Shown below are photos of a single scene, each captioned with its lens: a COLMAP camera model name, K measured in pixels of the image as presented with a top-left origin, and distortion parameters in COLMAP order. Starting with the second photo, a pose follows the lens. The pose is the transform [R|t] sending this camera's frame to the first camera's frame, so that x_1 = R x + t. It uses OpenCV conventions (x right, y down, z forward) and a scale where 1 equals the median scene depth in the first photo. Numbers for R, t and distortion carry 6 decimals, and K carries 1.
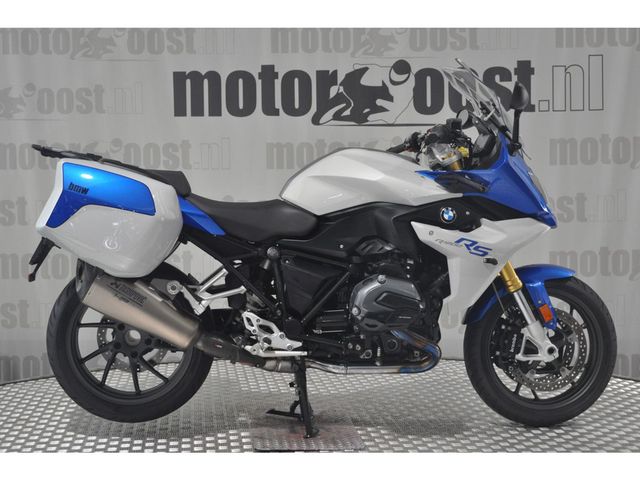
lens RADIAL K [[1122.2, 0, 320.0], [0, 1122.2, 240.0], [0, 0, 1]] dist [-0.021710, -0.038471]
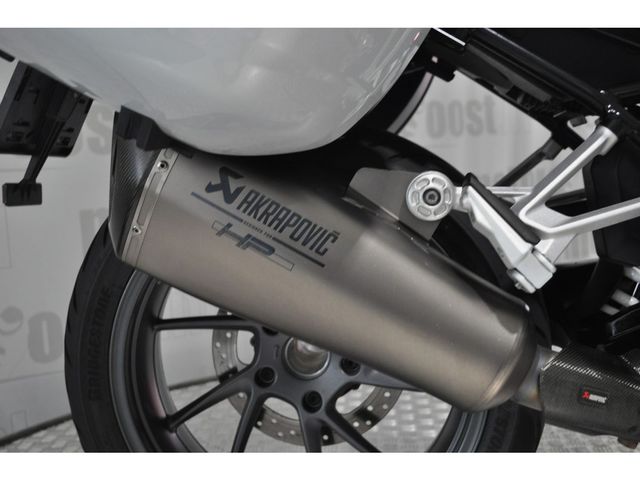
lens RADIAL K [[841.6, 0, 320.0], [0, 841.6, 240.0], [0, 0, 1]] dist [-0.061214, -0.023166]
pose [[0.980720, -0.026719, -0.193583, -0.110171], [0.030358, 0.999413, 0.015854, 0.046317], [0.193046, -0.021425, 0.980956, 0.743603]]
